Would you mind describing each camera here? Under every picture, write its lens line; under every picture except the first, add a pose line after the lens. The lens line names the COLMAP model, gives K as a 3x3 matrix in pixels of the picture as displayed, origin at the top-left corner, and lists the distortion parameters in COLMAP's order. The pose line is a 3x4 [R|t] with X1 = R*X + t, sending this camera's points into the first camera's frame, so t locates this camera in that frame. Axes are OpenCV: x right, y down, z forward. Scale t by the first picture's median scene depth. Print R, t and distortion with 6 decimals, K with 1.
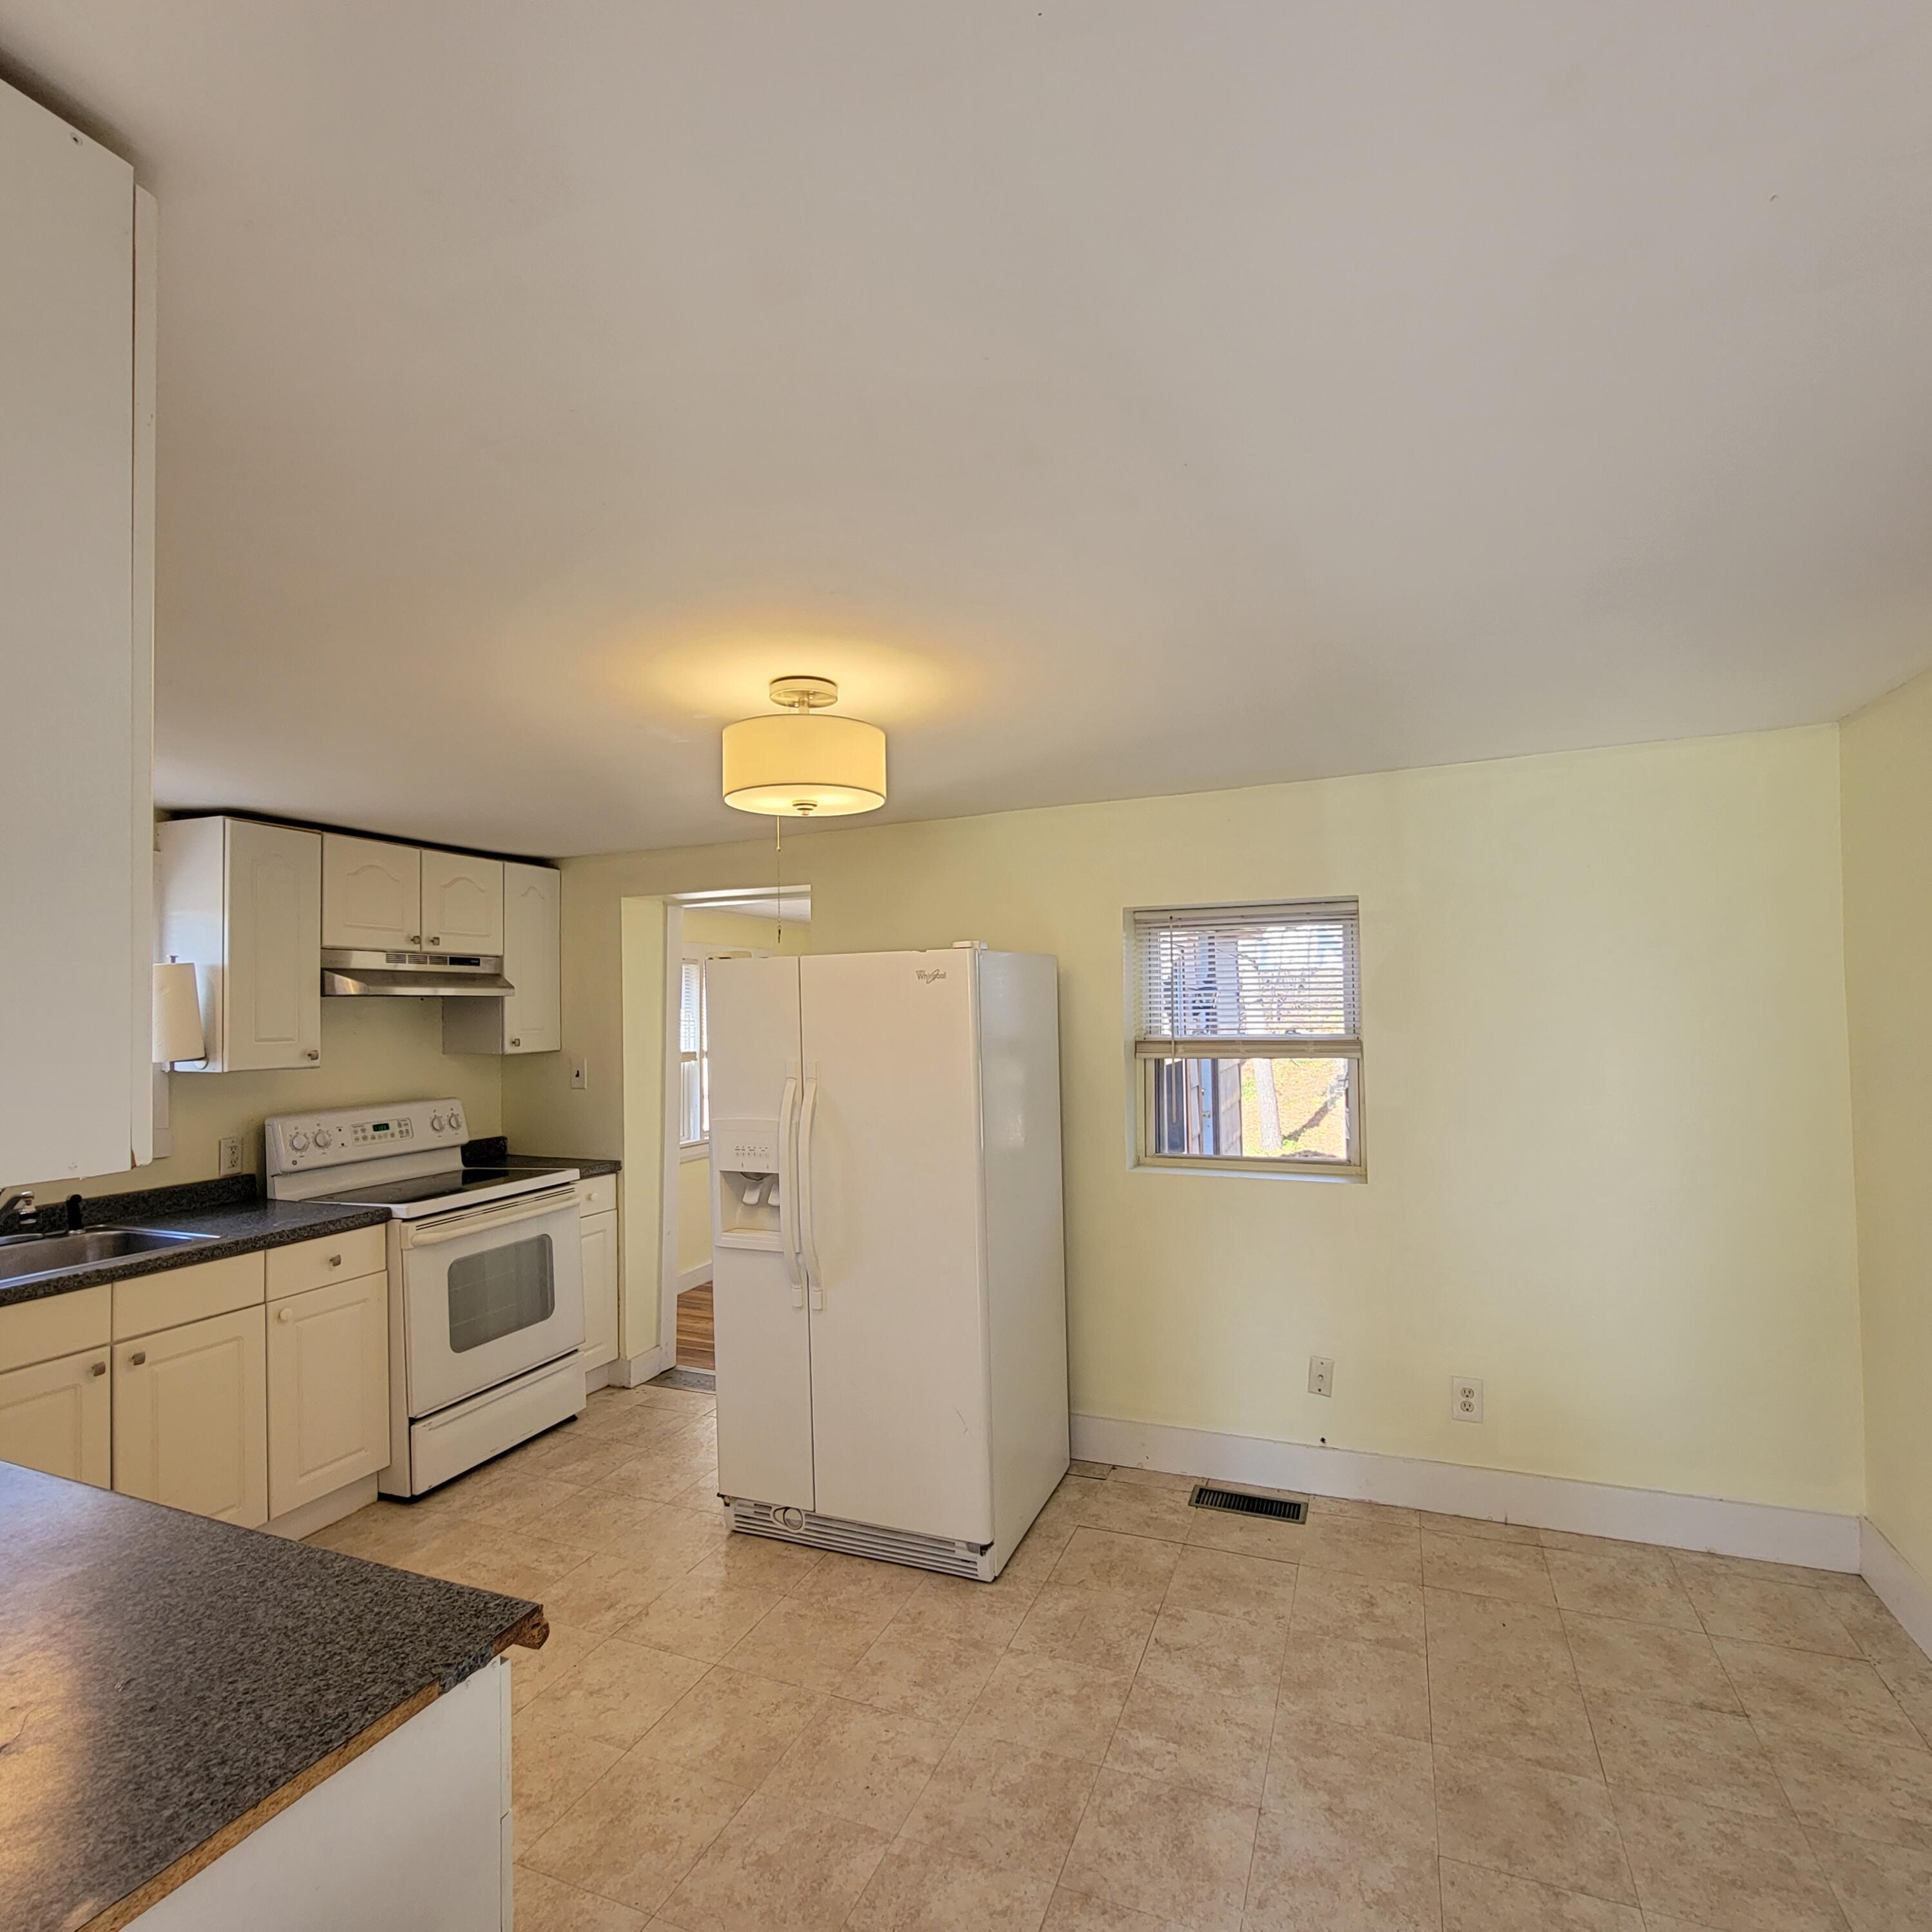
lens RADIAL K [[1057.8, 0, 956.1], [0, 1057.8, 988.1], [0, 0, 1]] dist [-0.006392, 0.000783]
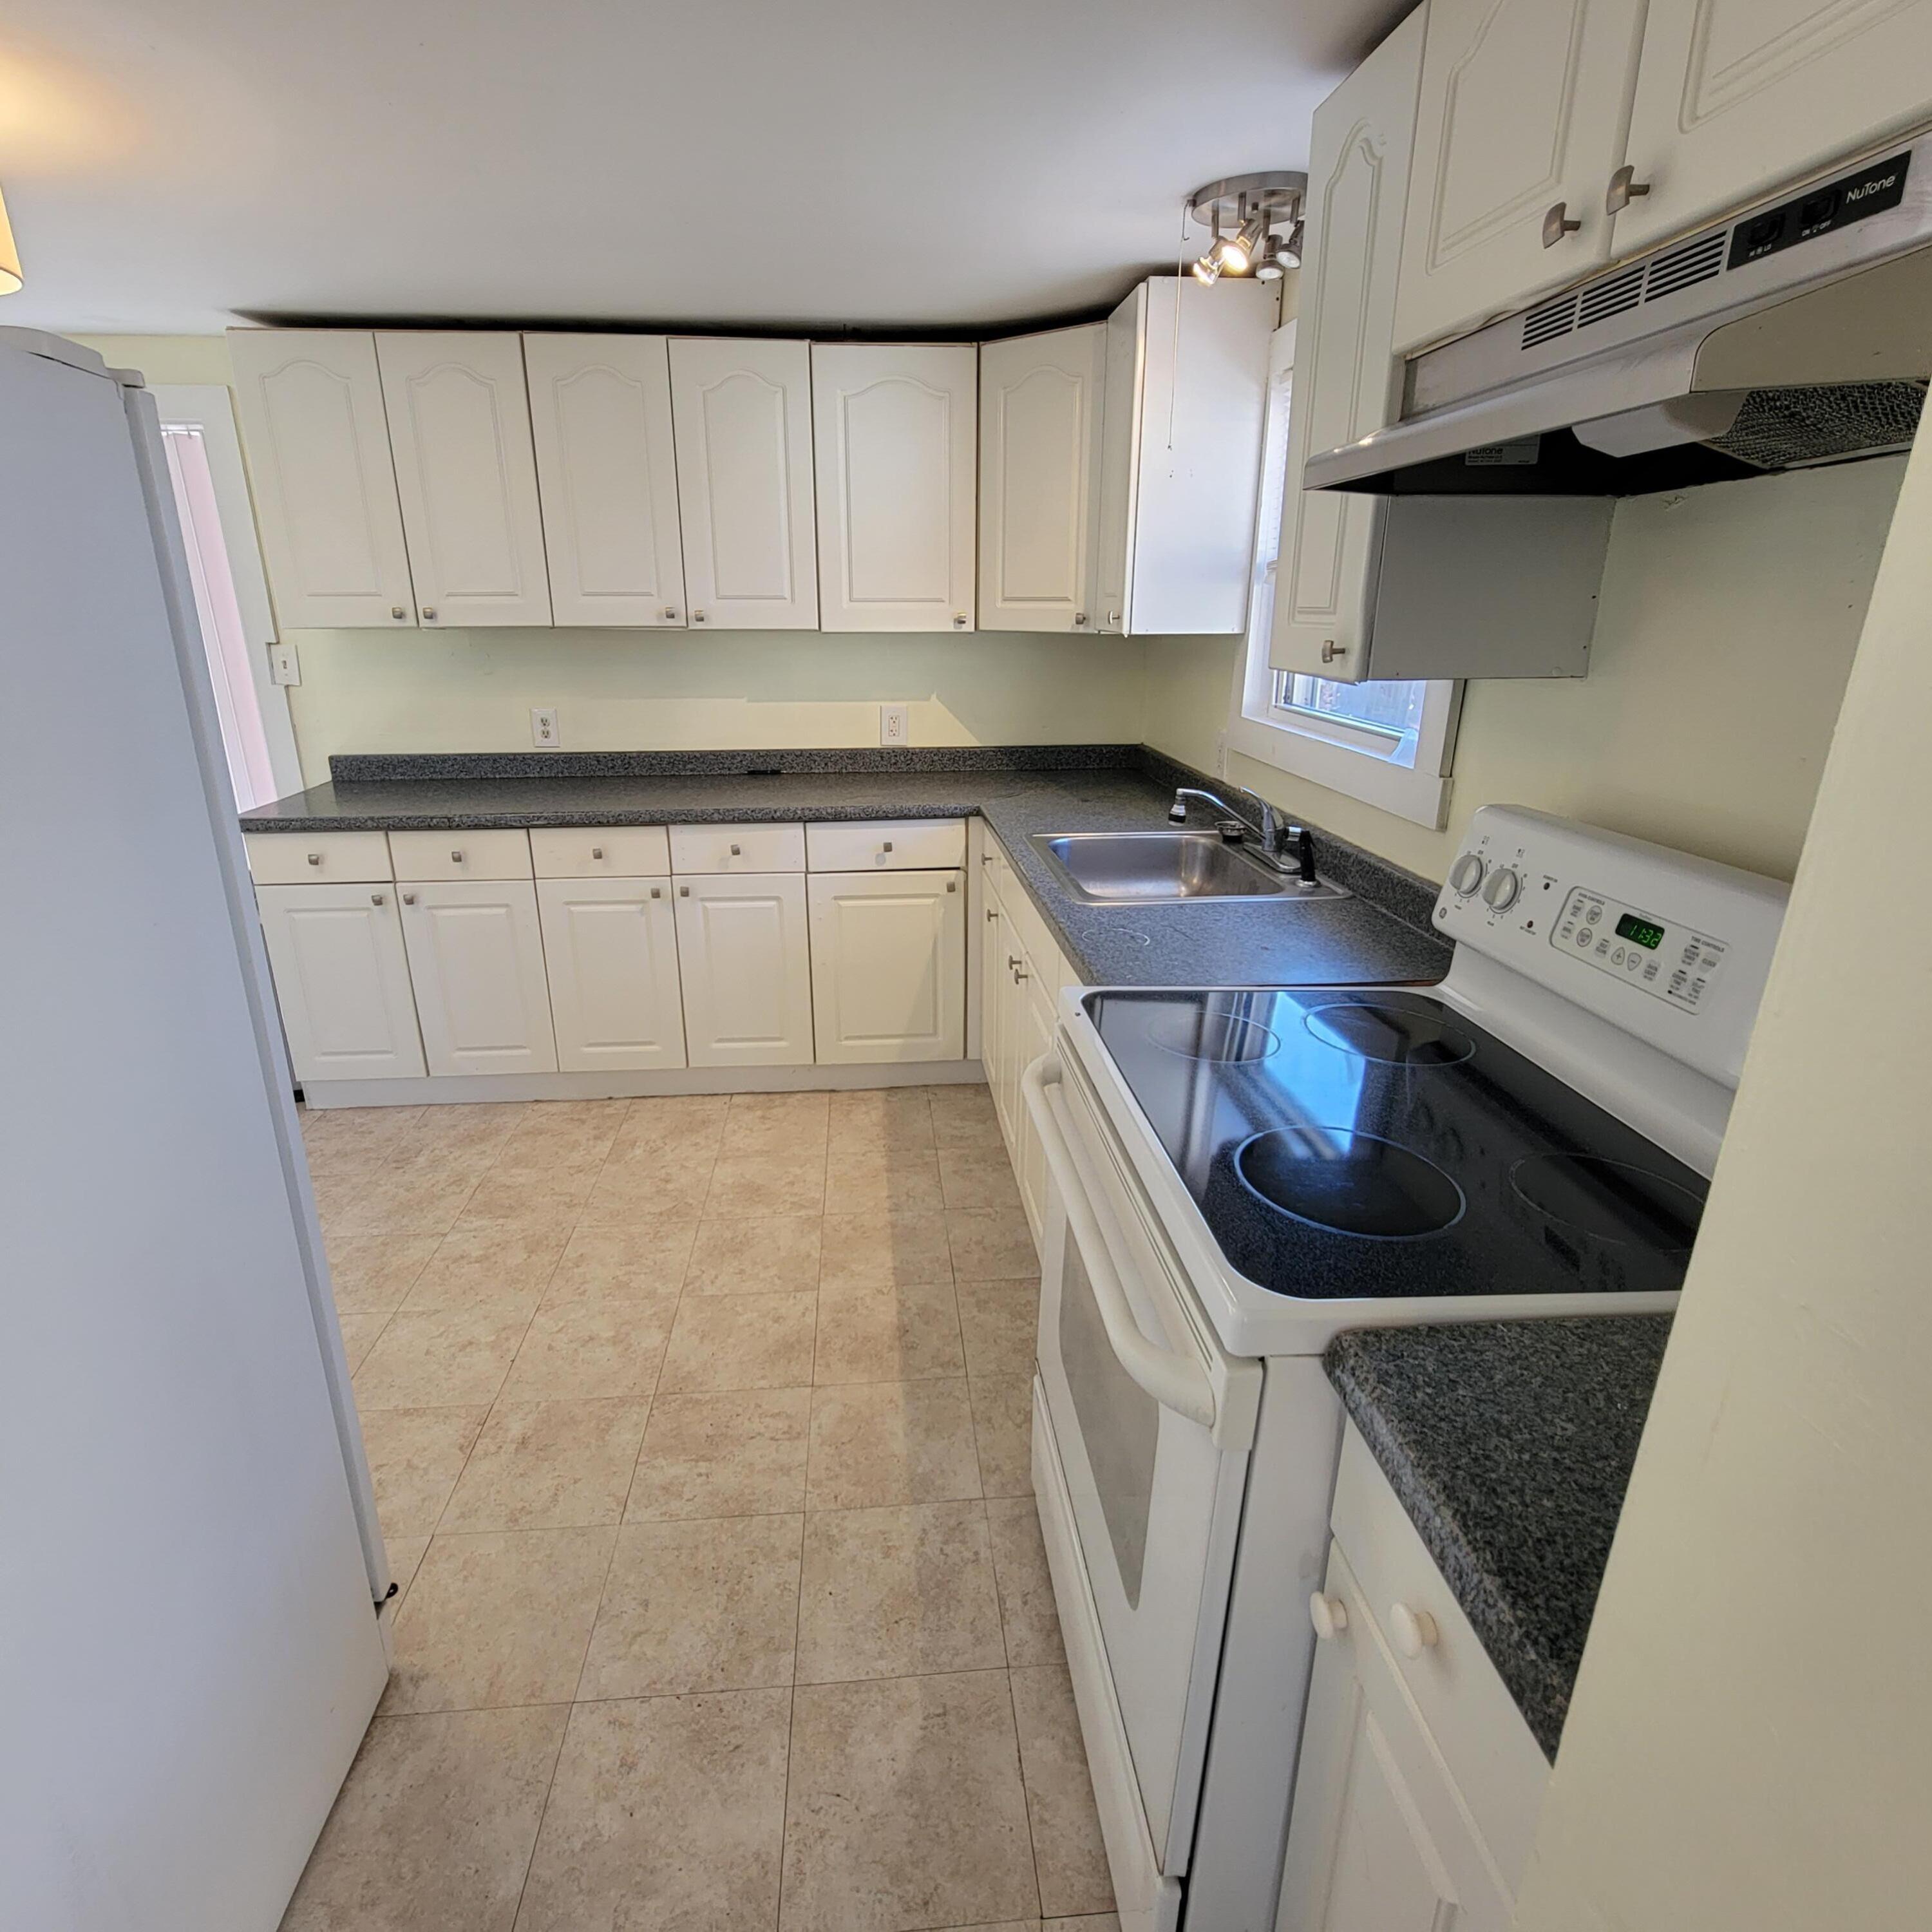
lens RADIAL K [[1057.8, 0, 947.5], [0, 1057.8, 950.6], [0, 0, 1]] dist [-0.006392, 0.000783]
pose [[-0.893656, 0.157097, -0.420356, -0.287313], [0.025534, 0.953005, 0.301875, 0.048644], [0.448025, 0.259039, -0.855671, 1.418724]]
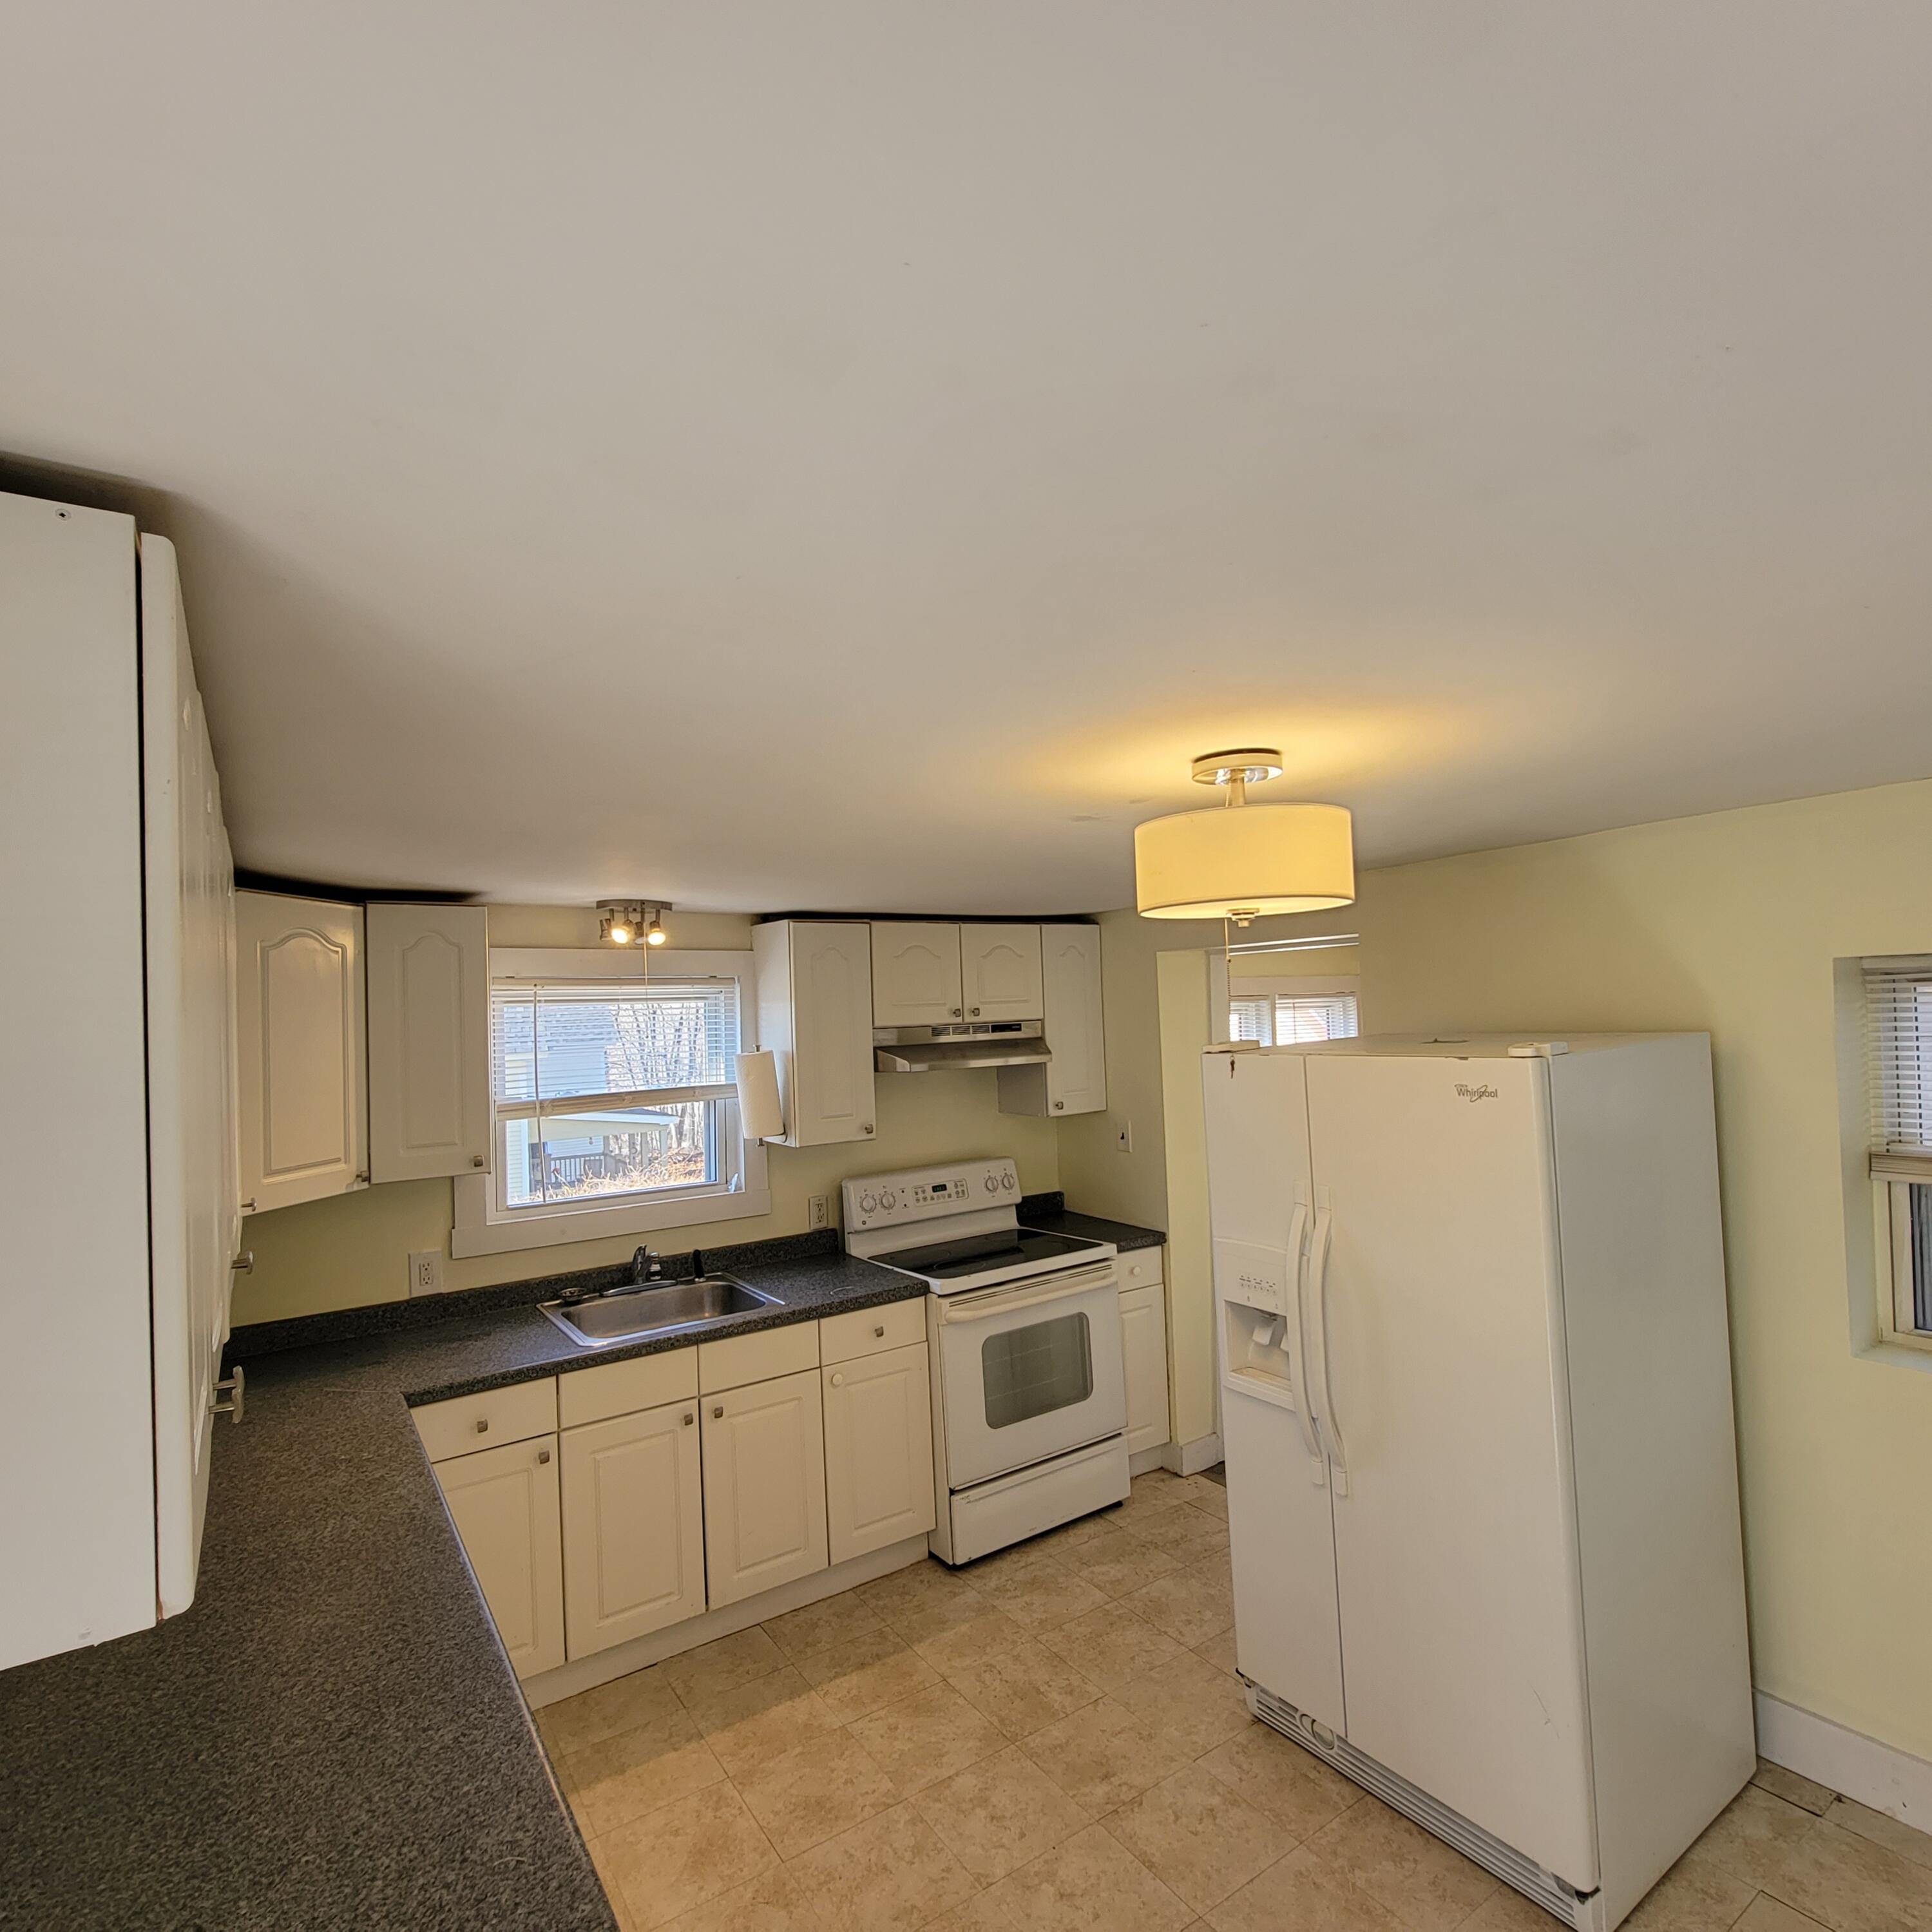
lens RADIAL K [[1057.8, 0, 947.9], [0, 1057.8, 986.5], [0, 0, 1]] dist [-0.006392, 0.000783]
pose [[0.826663, -0.027890, -0.562005, 0.077540], [0.036672, 0.999318, 0.004350, -0.090217], [0.561500, -0.024206, 0.827122, 0.160297]]
